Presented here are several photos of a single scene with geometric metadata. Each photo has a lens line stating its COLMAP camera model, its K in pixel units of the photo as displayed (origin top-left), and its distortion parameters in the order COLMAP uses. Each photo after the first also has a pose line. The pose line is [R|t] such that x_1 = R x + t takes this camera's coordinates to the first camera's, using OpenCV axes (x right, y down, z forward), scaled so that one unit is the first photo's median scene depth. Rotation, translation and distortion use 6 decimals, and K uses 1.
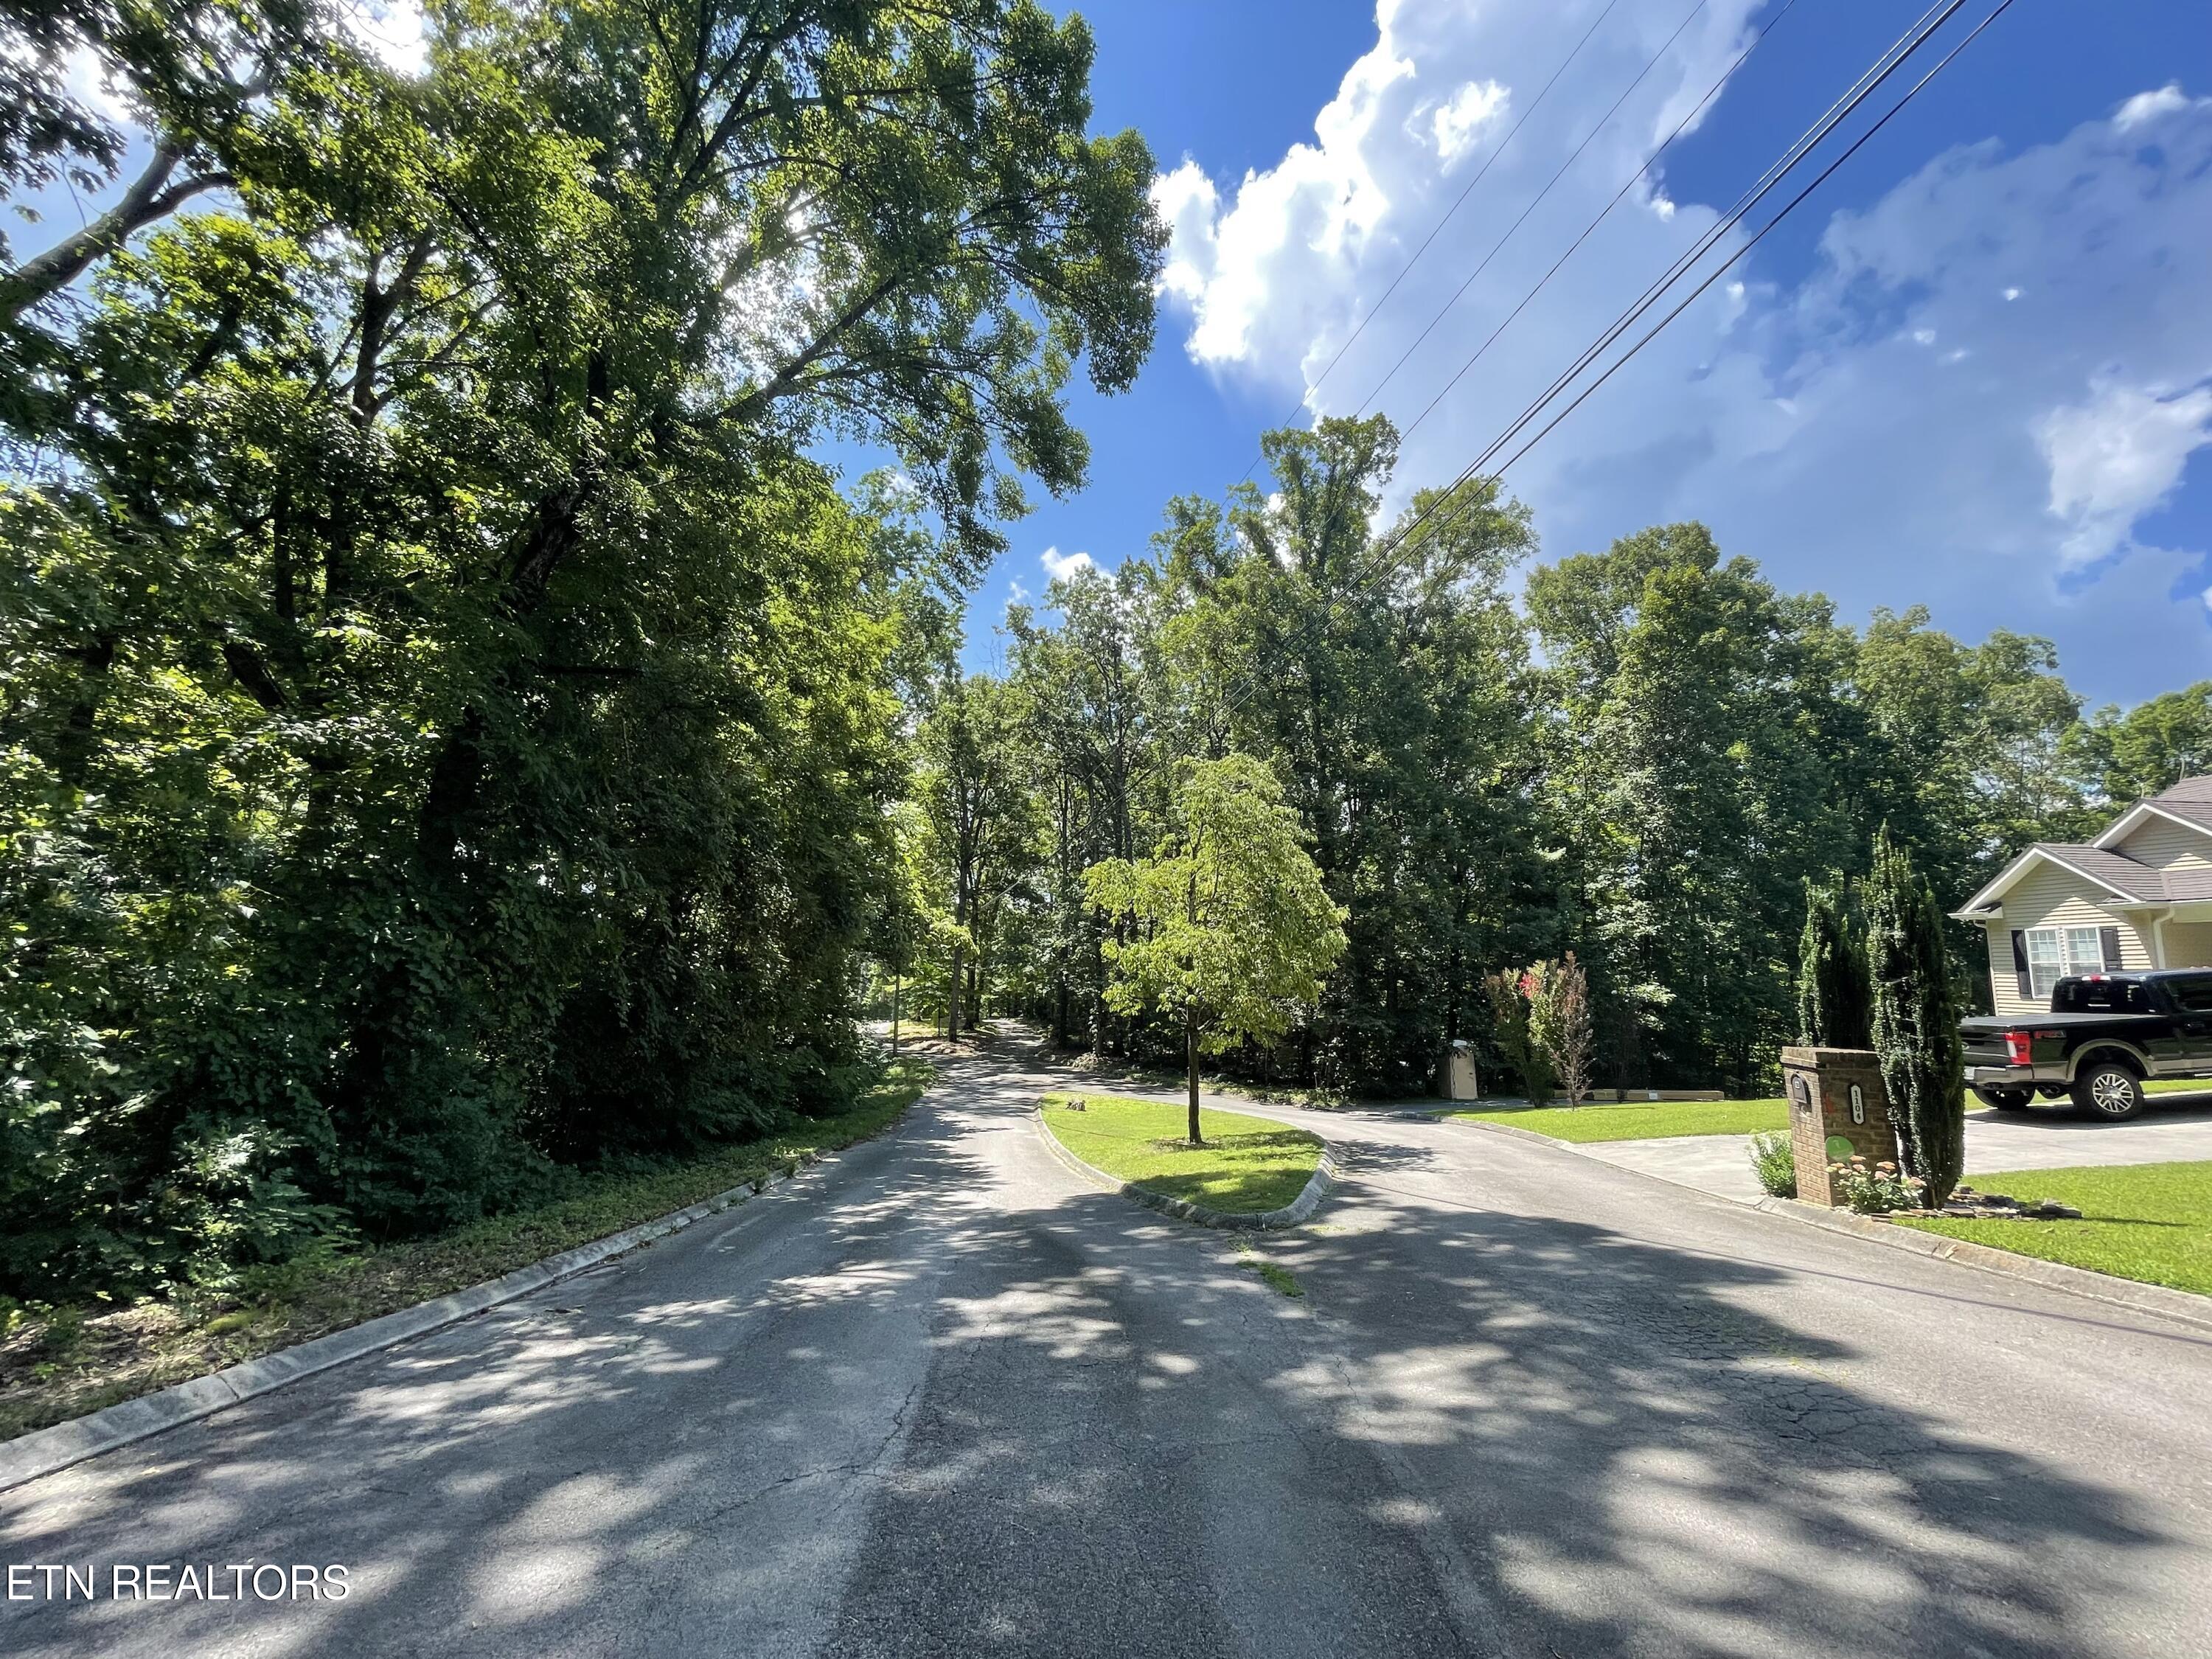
lens RADIAL K [[889.1, 0, 1106.8], [0, 889.1, 836.2], [0, 0, 1]] dist [-0.000912, -0.000607]
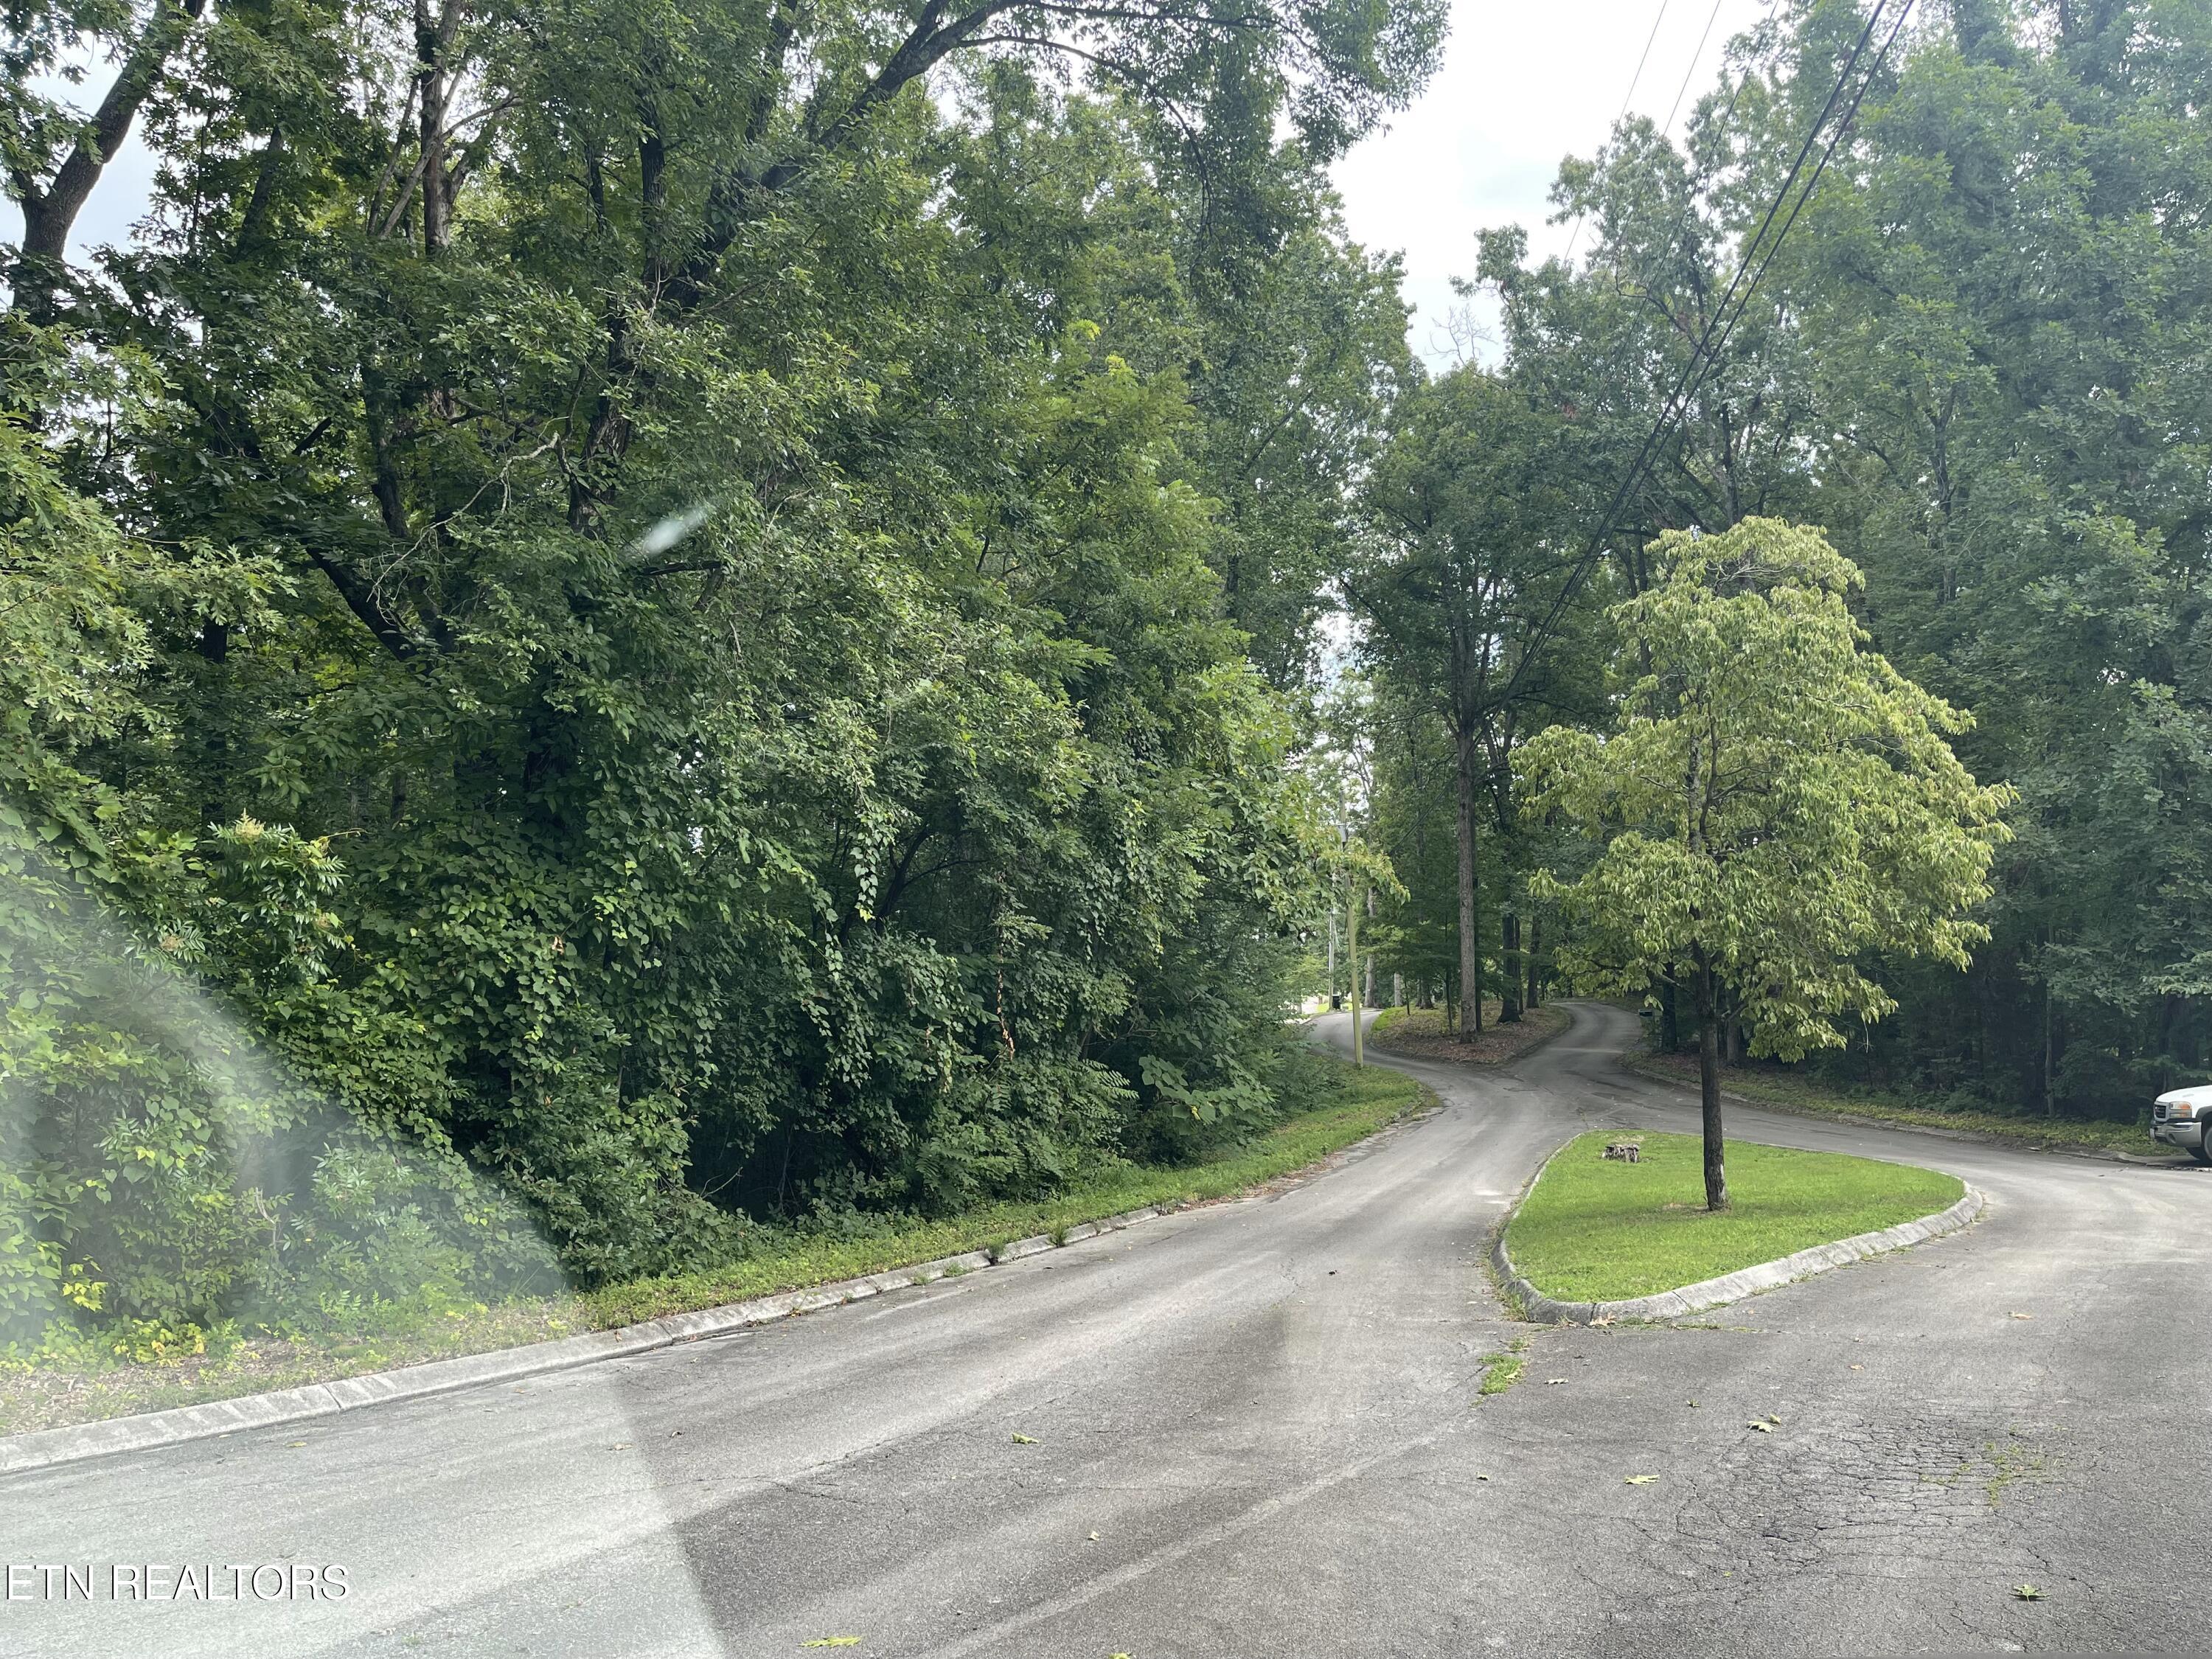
lens RADIAL K [[1612.4, 0, 1106.2], [0, 1612.4, 833.6], [0, 0, 1]] dist [0.011095, 0.003472]
pose [[0.920111, -0.073677, -0.384664, 0.310365], [0.112217, 0.990563, 0.078693, -0.046265], [0.375236, -0.115572, 0.919696, -0.170237]]
